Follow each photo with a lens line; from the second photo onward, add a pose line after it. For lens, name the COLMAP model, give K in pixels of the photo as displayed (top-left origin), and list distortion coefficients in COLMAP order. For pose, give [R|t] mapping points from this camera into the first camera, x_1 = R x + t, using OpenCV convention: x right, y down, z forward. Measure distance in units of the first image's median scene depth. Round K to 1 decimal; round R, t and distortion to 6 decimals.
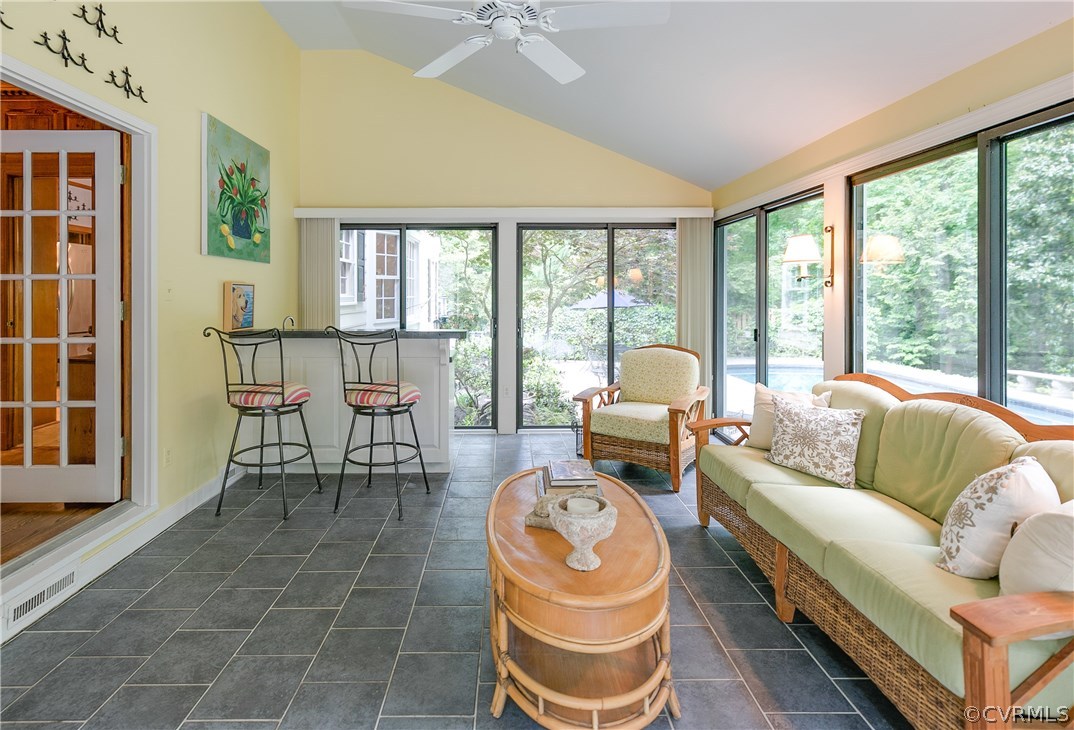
lens RADIAL K [[558.6, 0, 529.7], [0, 558.6, 295.5], [0, 0, 1]] dist [0.001857, 0.001962]
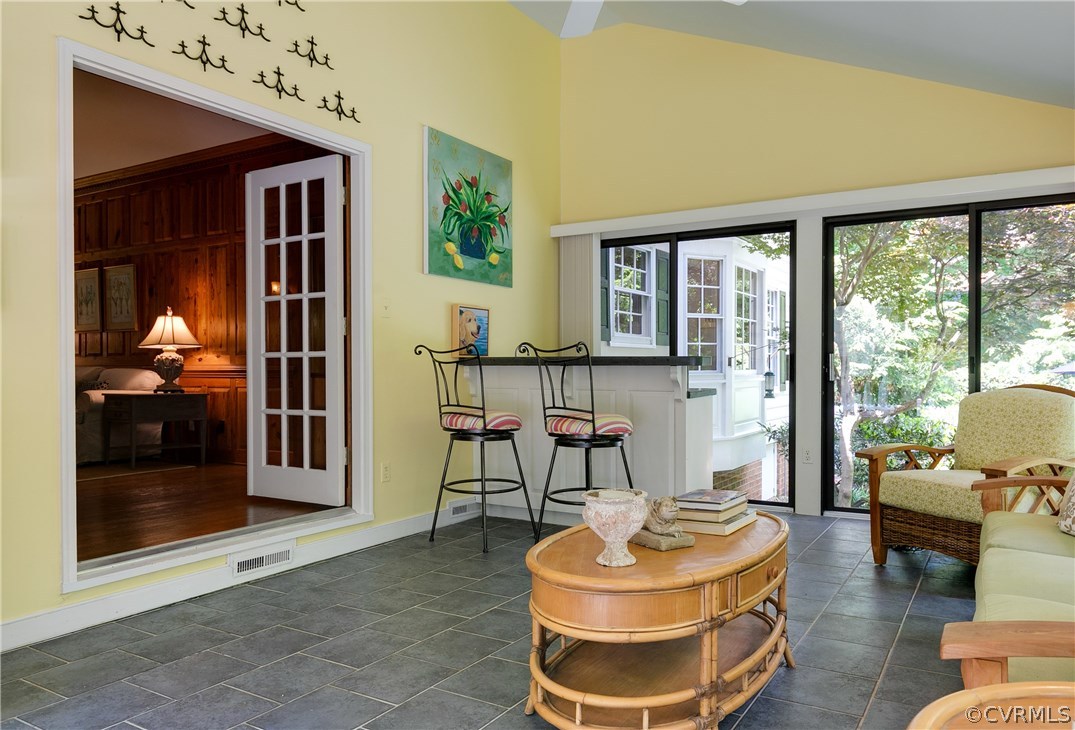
lens RADIAL K [[769.3, 0, 538.0], [0, 769.3, 367.5], [0, 0, 1]] dist [0.006098, 0.003407]
pose [[0.851471, 0.003610, -0.524389, 0.293072], [0.001424, 0.999957, 0.009196, 0.080441], [0.524399, -0.008577, 0.851429, -0.032458]]
